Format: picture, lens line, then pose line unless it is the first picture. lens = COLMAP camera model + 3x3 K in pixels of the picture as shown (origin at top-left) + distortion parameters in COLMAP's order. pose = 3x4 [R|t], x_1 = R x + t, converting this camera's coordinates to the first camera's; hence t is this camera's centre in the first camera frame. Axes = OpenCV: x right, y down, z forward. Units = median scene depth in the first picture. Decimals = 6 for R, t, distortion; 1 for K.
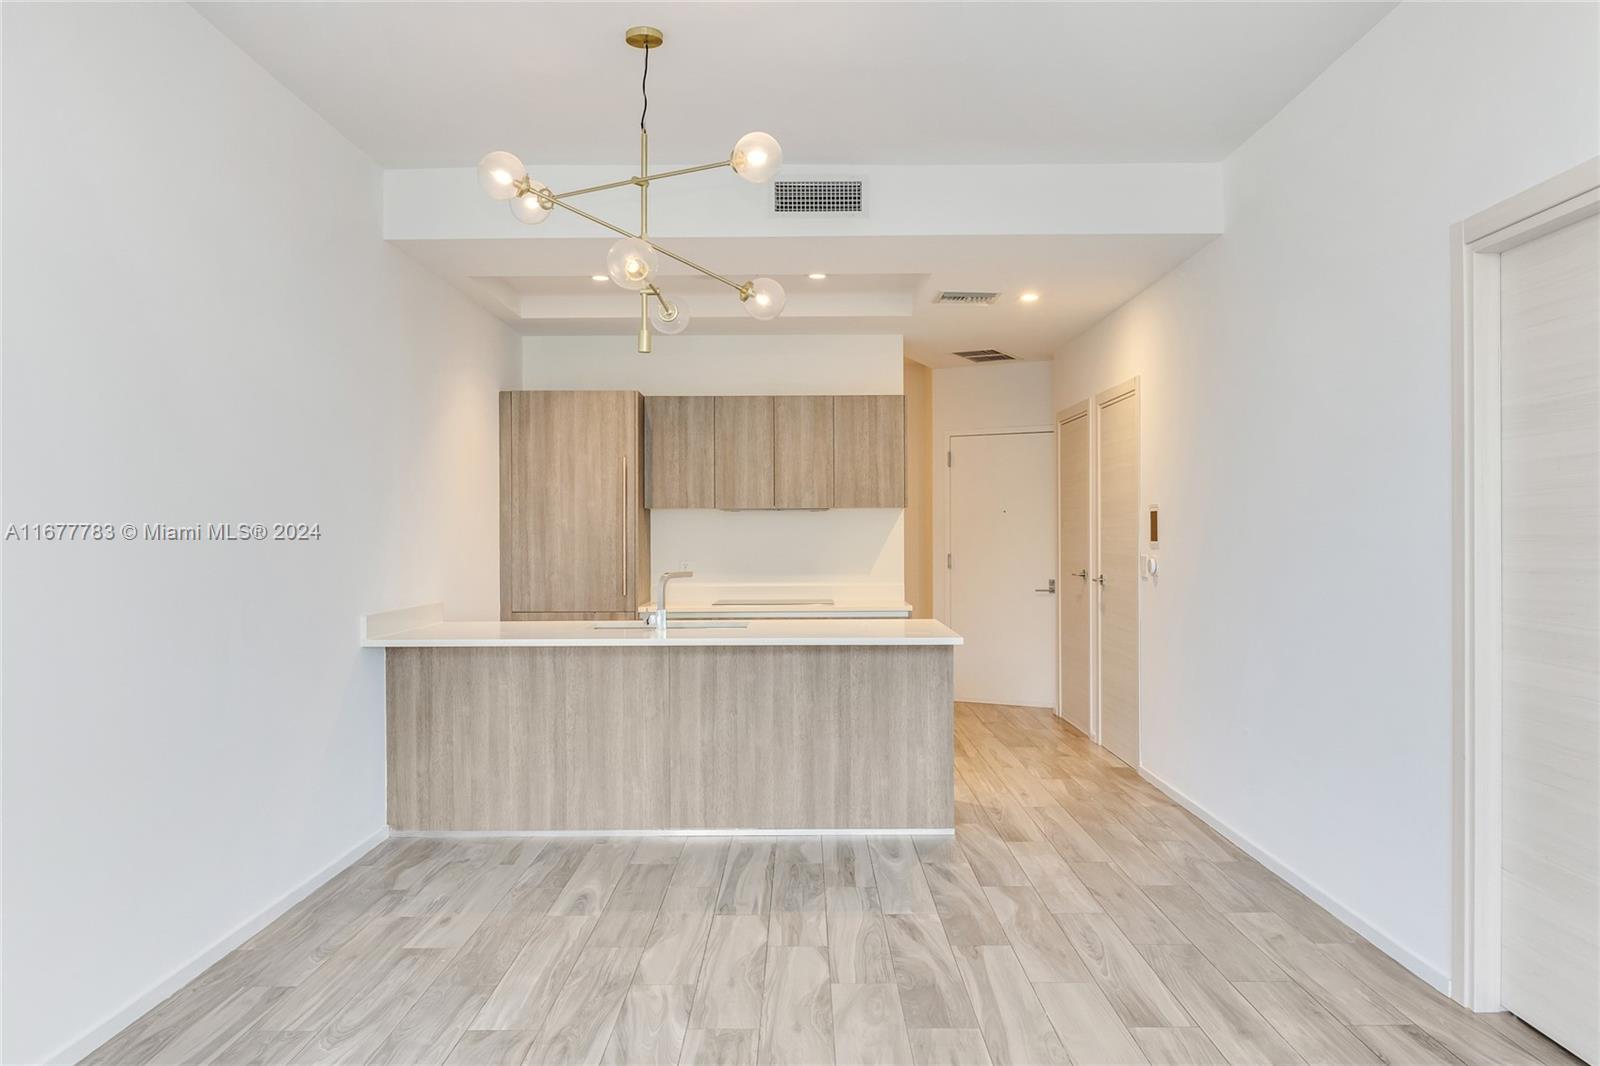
lens RADIAL K [[1172.5, 0, 816.9], [0, 1172.5, 531.1], [0, 0, 1]] dist [0.012984, -0.037632]
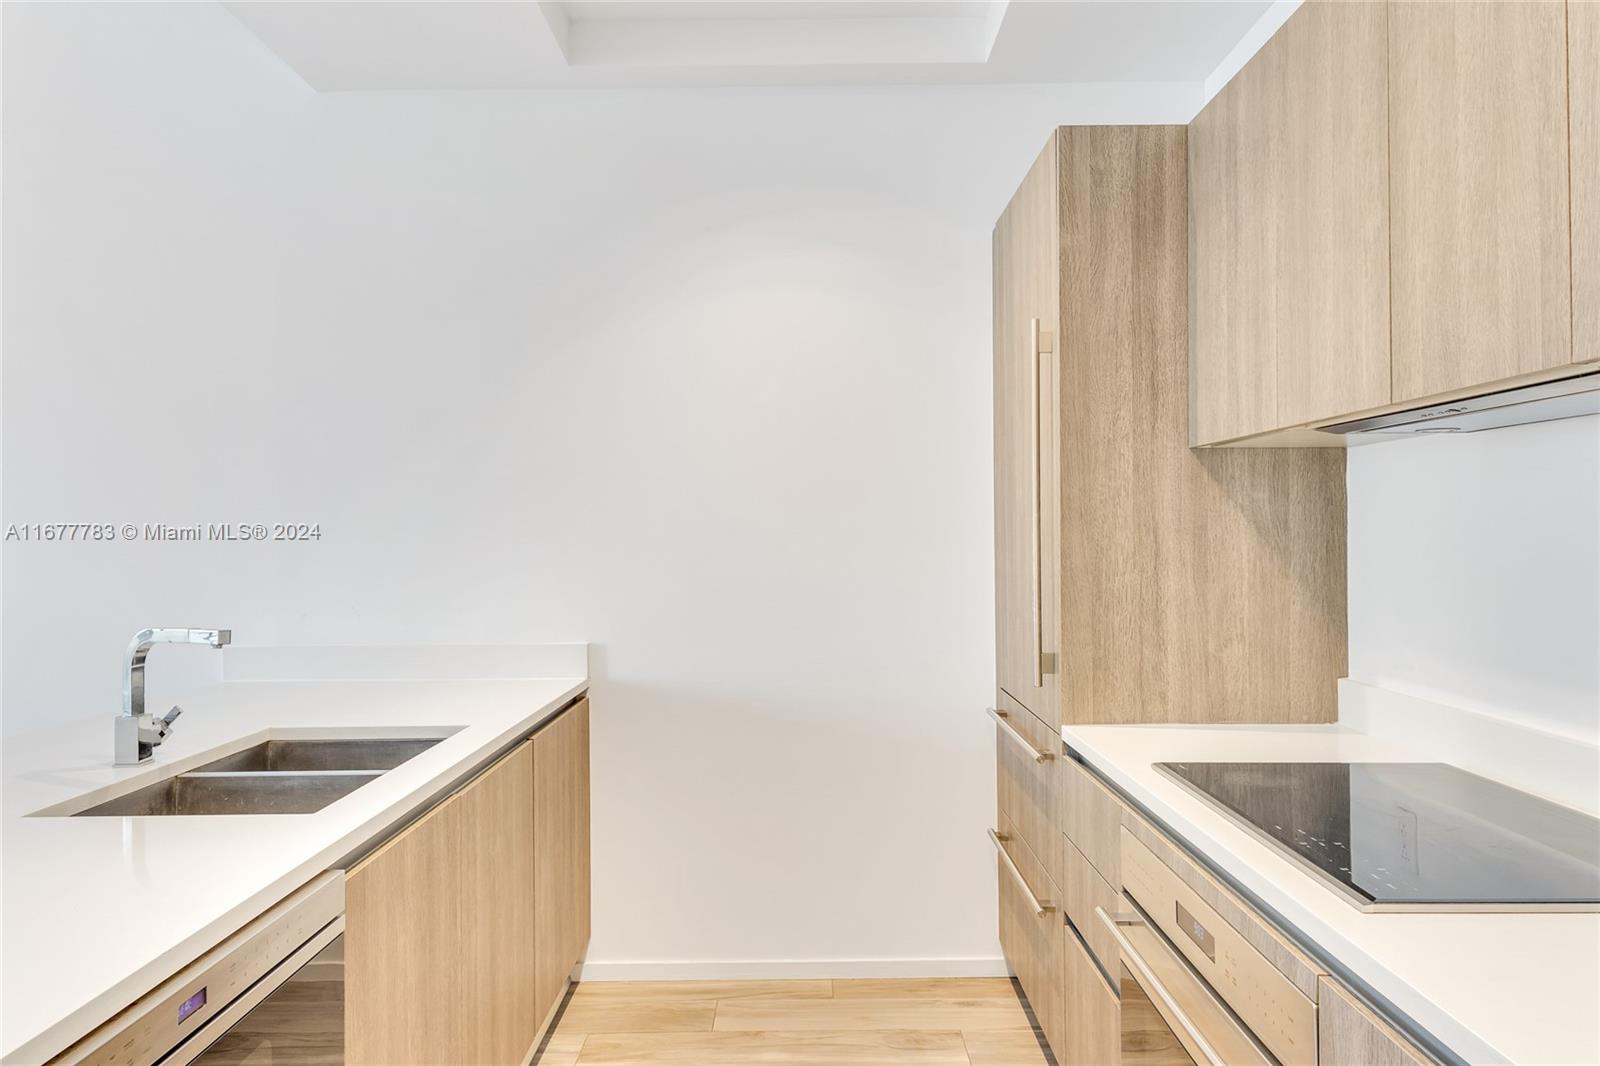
lens RADIAL K [[1103.6, 0, 826.0], [0, 1103.6, 524.1], [0, 0, 1]] dist [0.036368, -0.033615]
pose [[0.005741, -0.004339, -0.999974, 0.257180], [0.005271, 0.999977, -0.004309, 0.005688], [0.999970, -0.005246, 0.005763, 1.271537]]
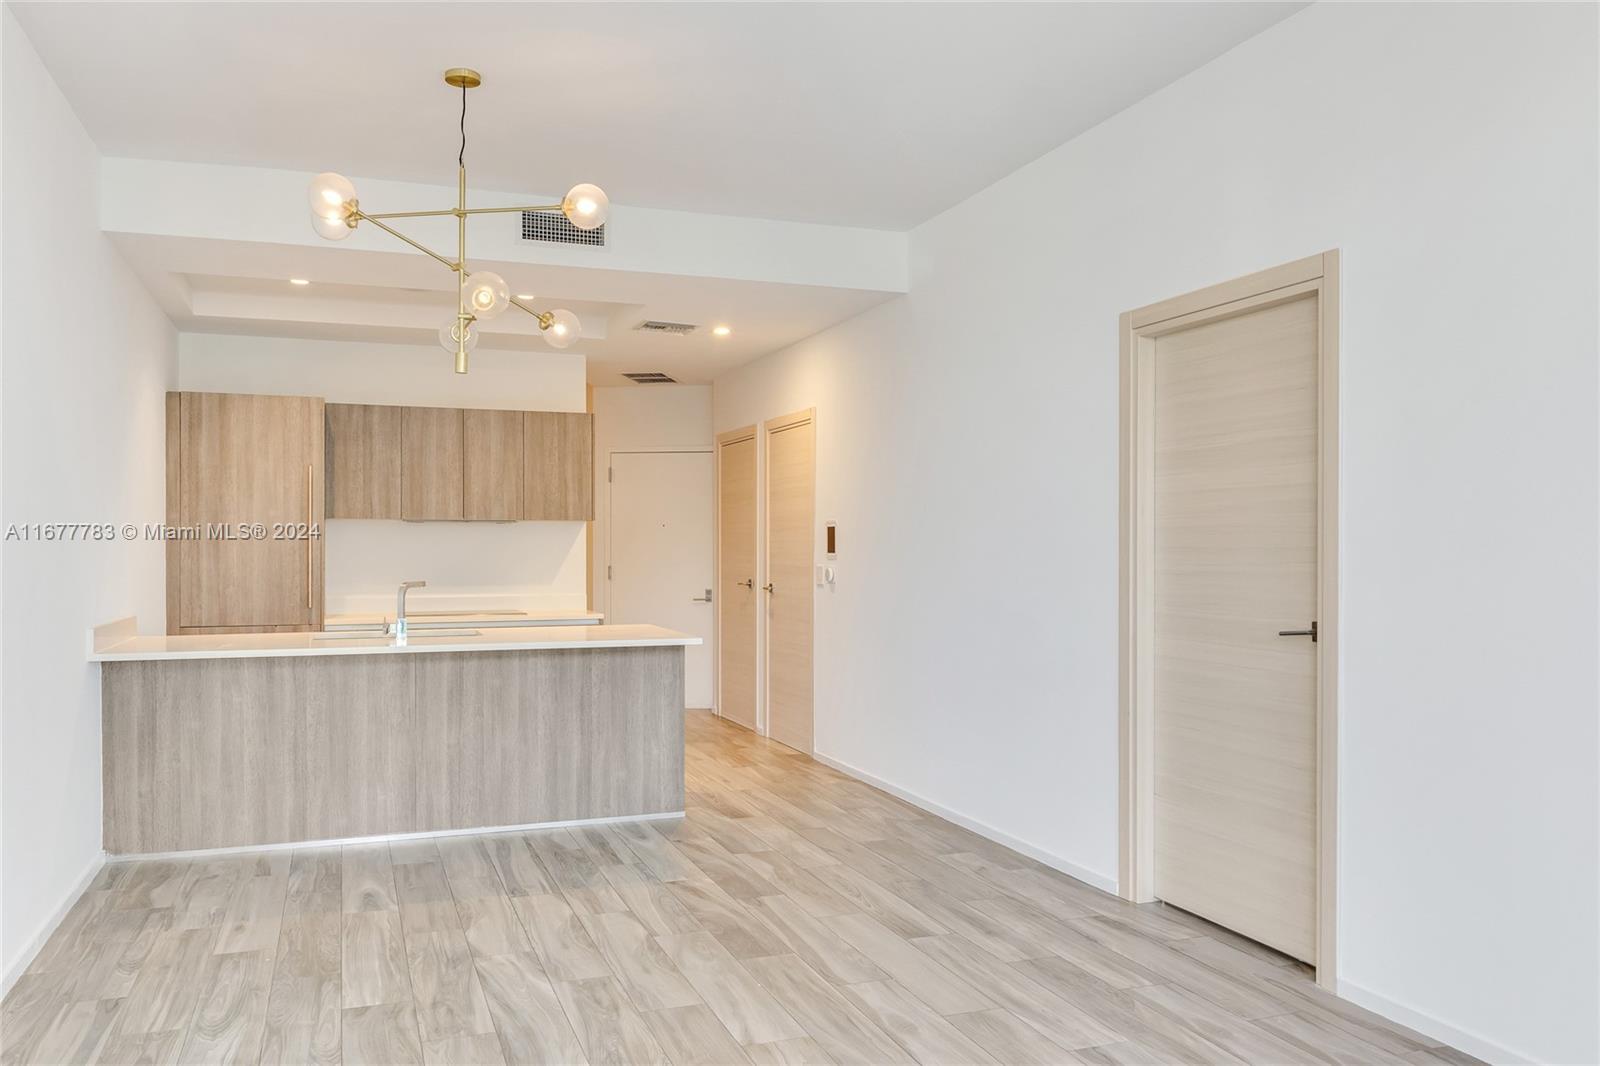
lens RADIAL K [[1190.5, 0, 794.8], [0, 1190.5, 551.0], [0, 0, 1]] dist [0.032338, -0.067573]
pose [[0.939542, 0.003271, 0.342418, -0.171714], [-0.004878, 0.999981, 0.003833, 0.002899], [-0.342399, -0.005271, 0.939540, -0.092622]]
